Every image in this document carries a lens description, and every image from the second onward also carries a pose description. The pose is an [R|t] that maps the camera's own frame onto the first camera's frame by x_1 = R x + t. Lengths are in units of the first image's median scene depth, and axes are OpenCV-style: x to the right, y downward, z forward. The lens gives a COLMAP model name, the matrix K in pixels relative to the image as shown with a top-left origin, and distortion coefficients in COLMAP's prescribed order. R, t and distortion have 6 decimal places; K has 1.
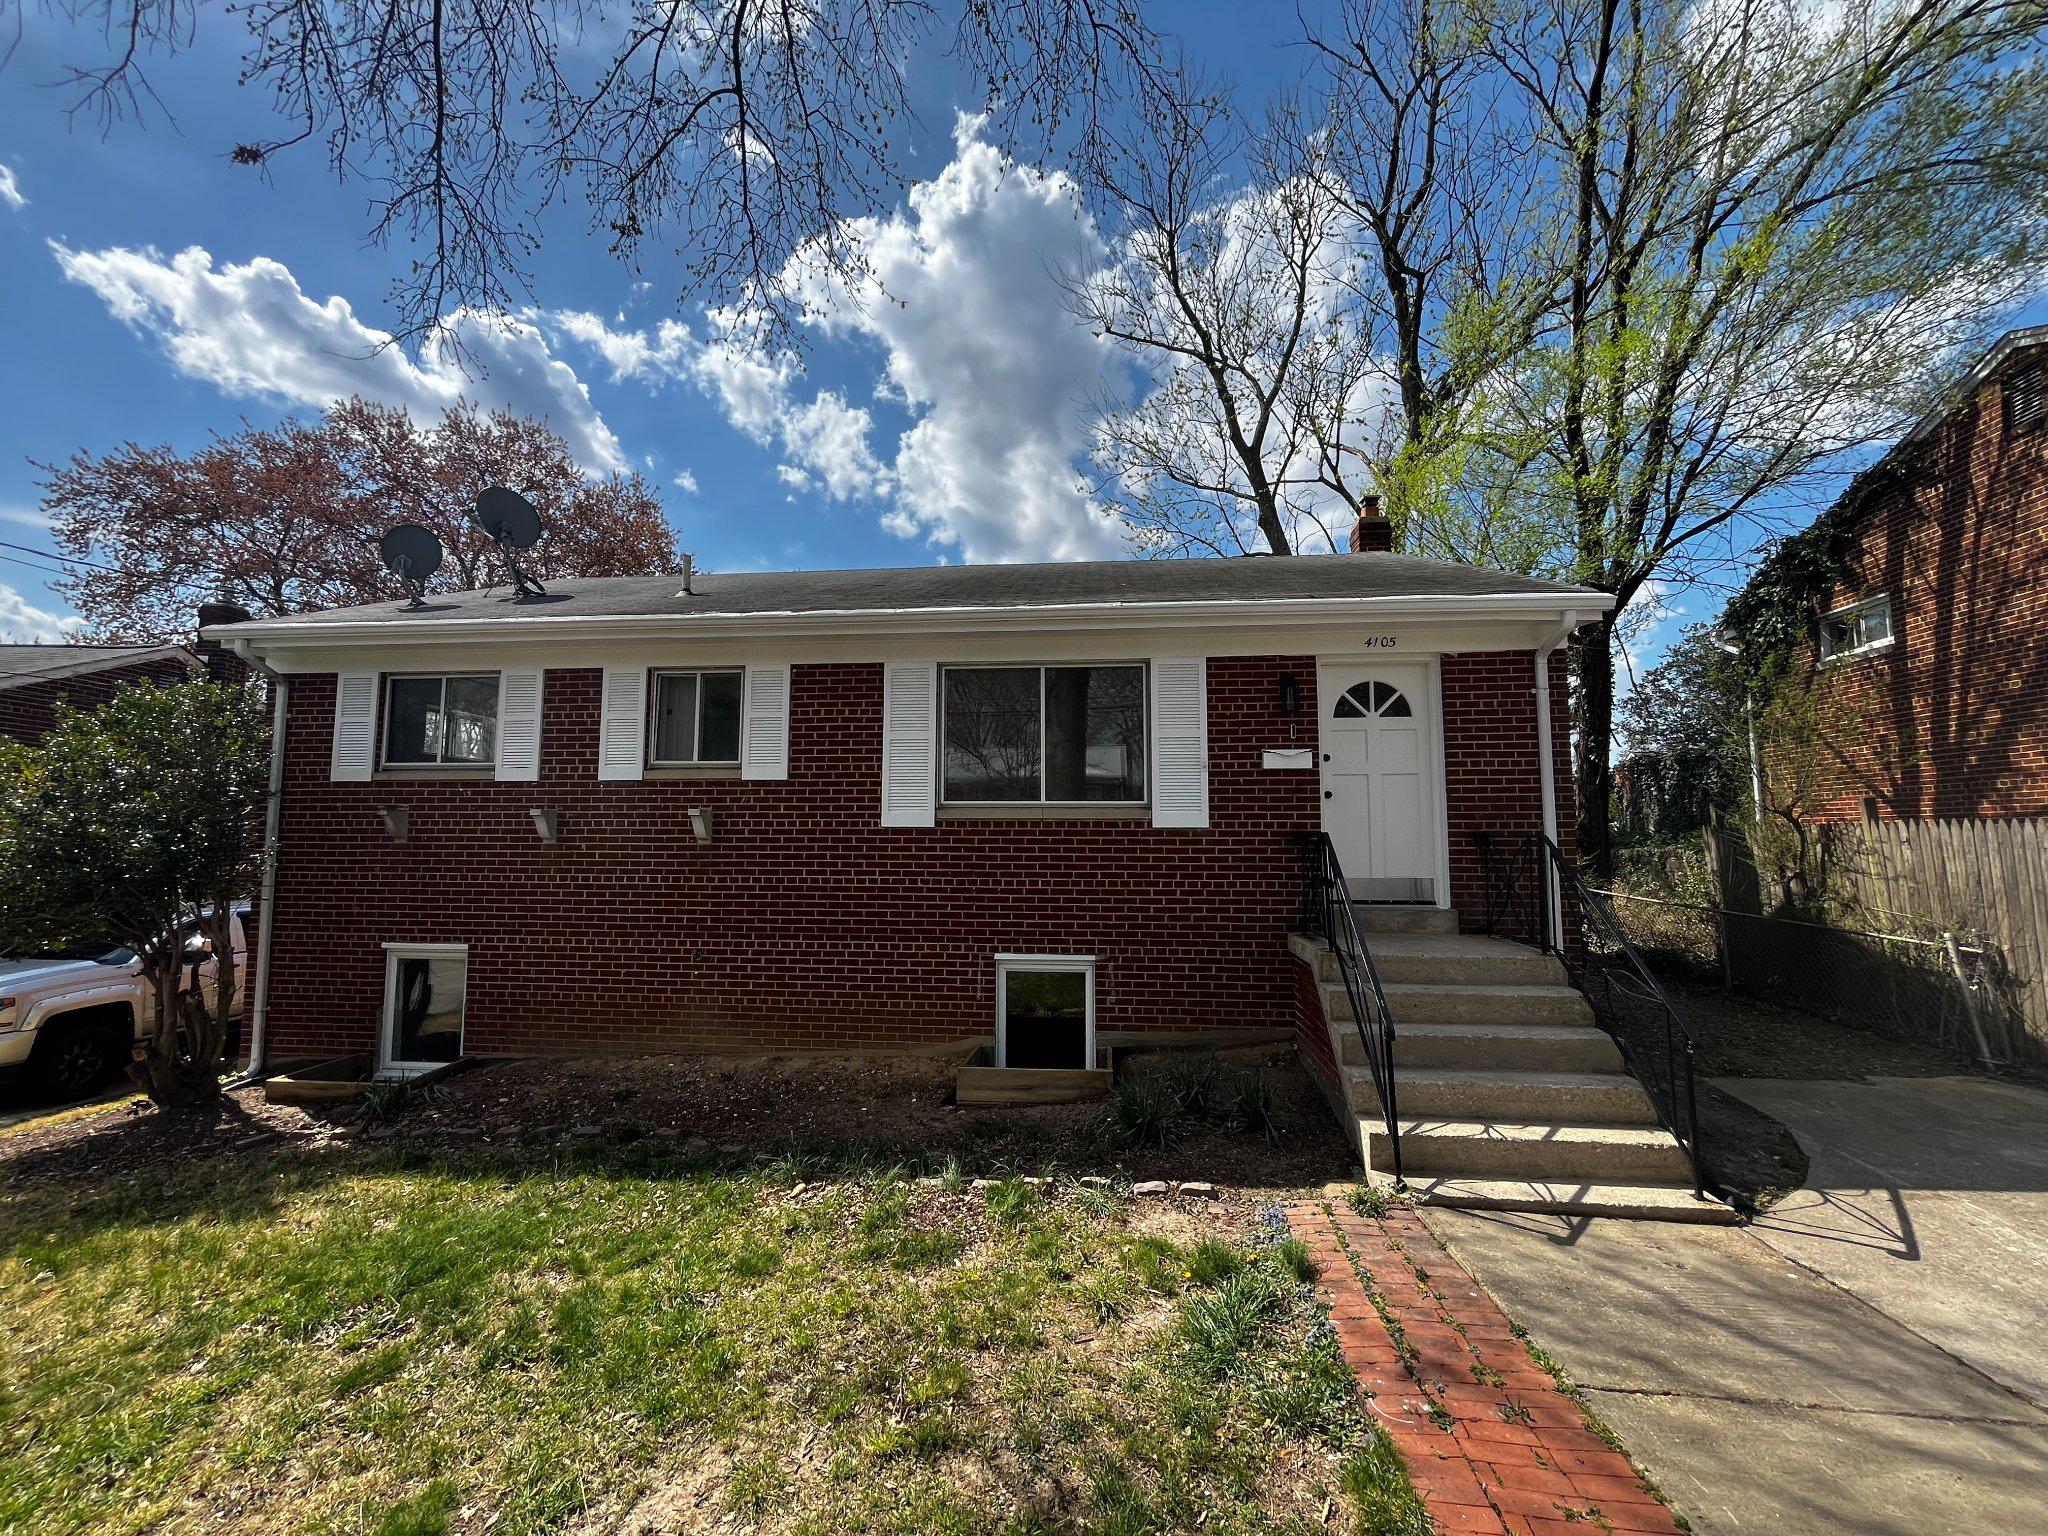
lens RADIAL K [[831.3, 0, 1031.6], [0, 831.3, 767.7], [0, 0, 1]] dist [-0.003378, 0.000207]
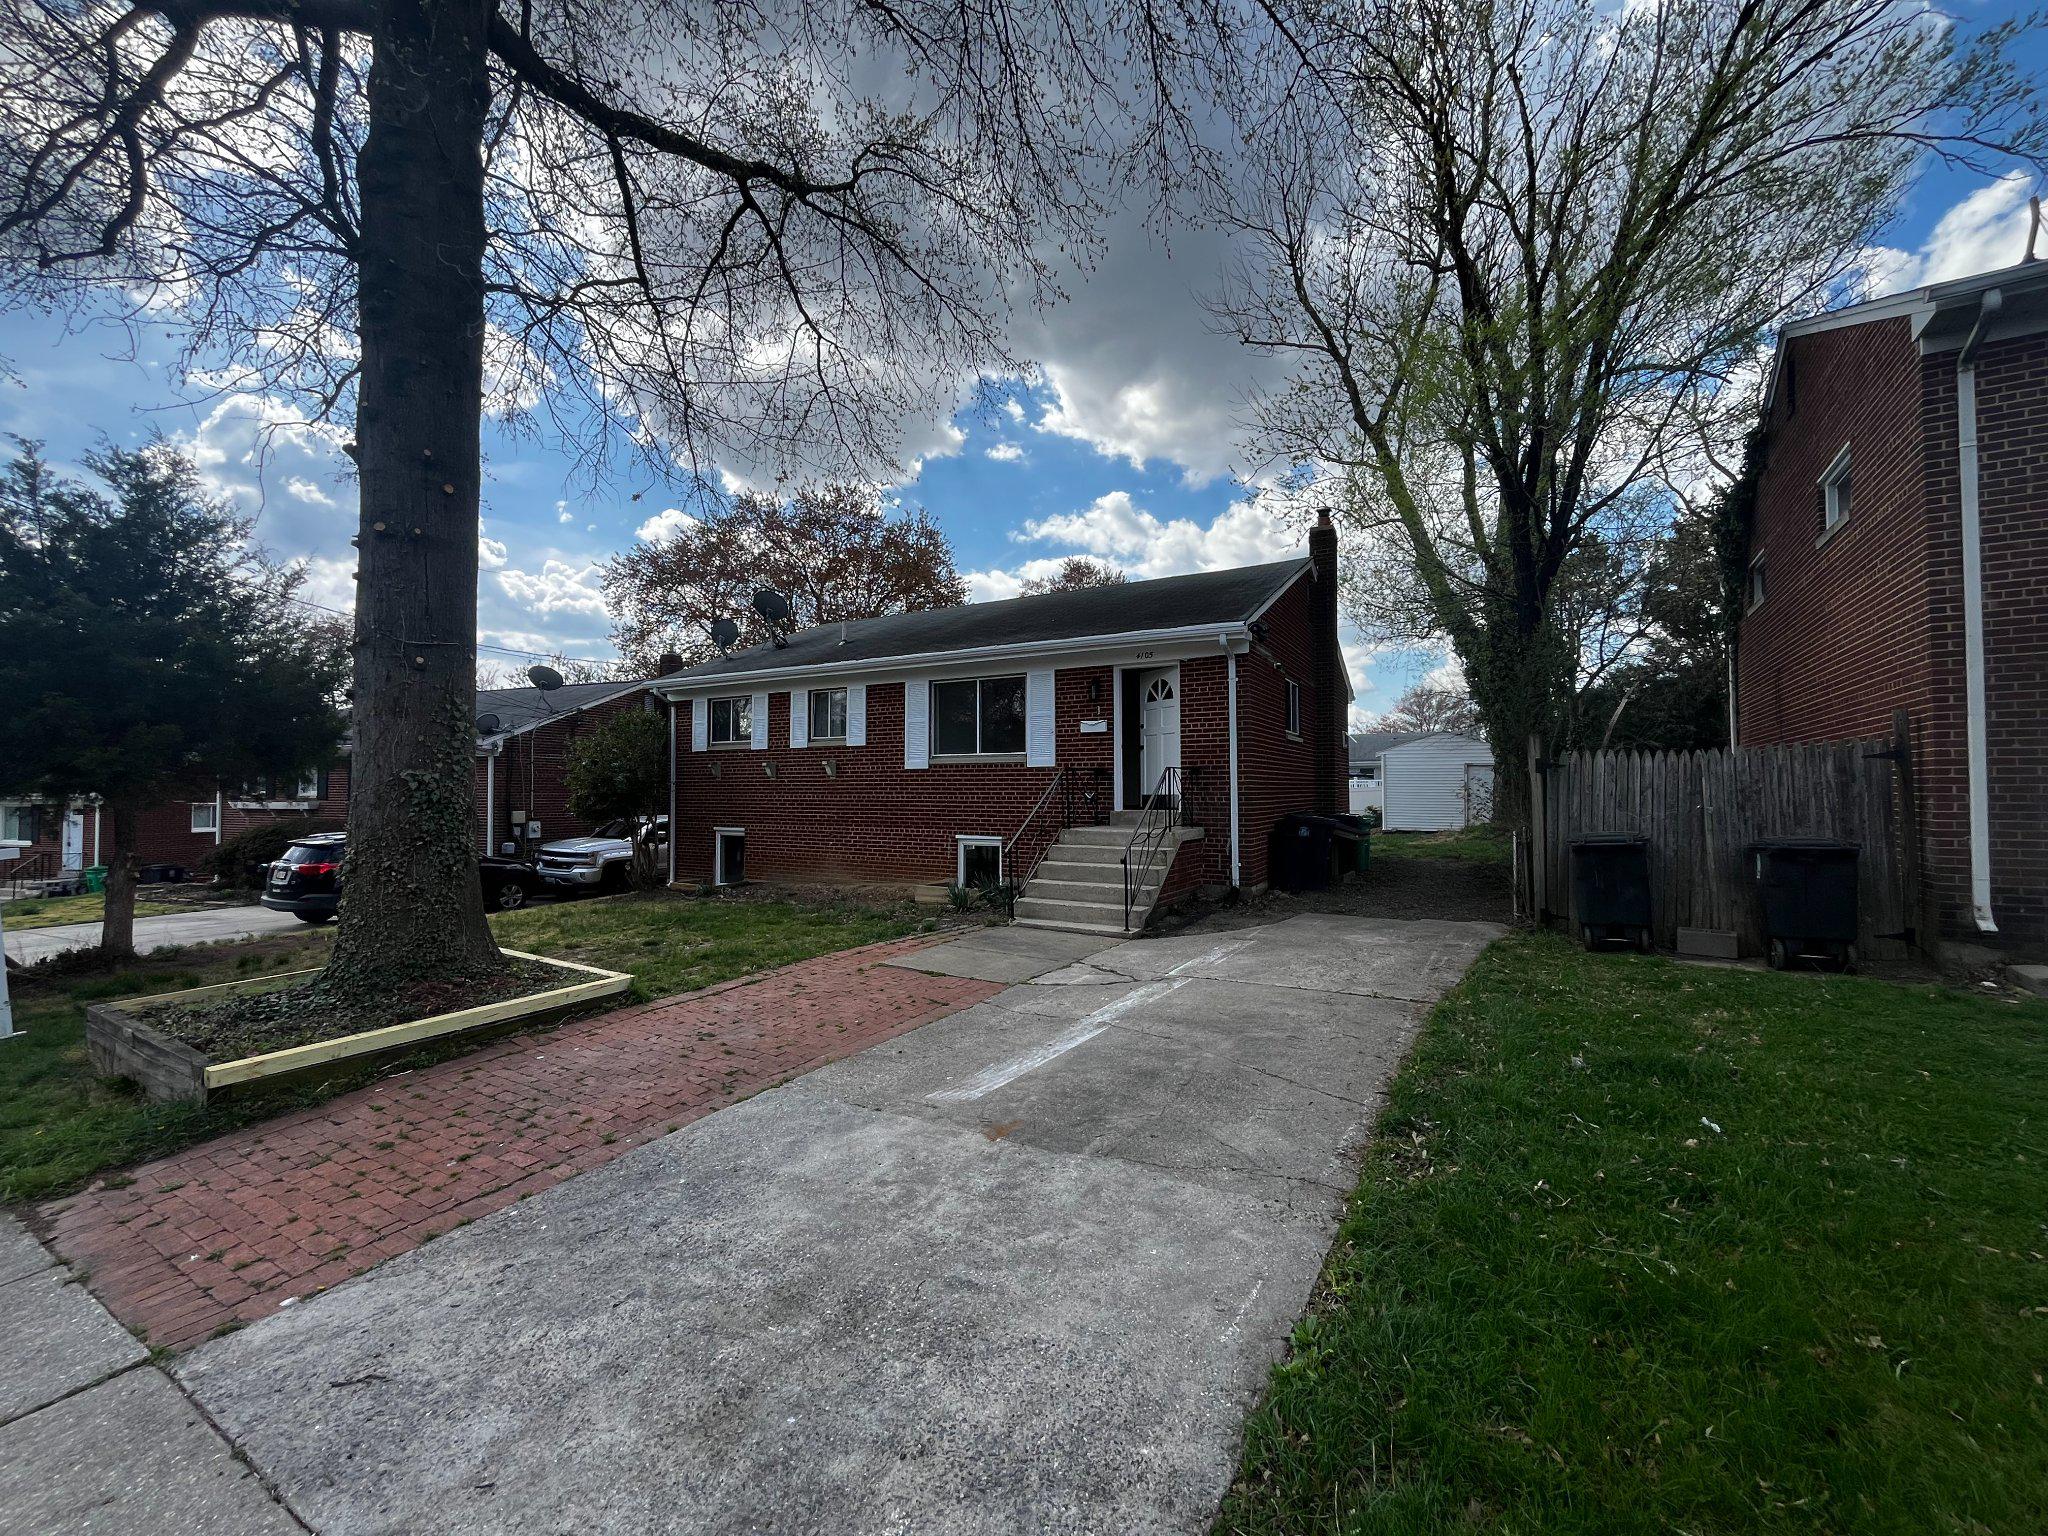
lens RADIAL K [[831.3, 0, 1020.8], [0, 831.3, 767.8], [0, 0, 1]] dist [-0.003378, 0.000207]
pose [[0.910011, -0.014640, -0.414326, 0.806574], [0.036347, 0.998345, 0.044556, -0.005898], [0.412988, -0.055606, 0.909037, -0.587594]]
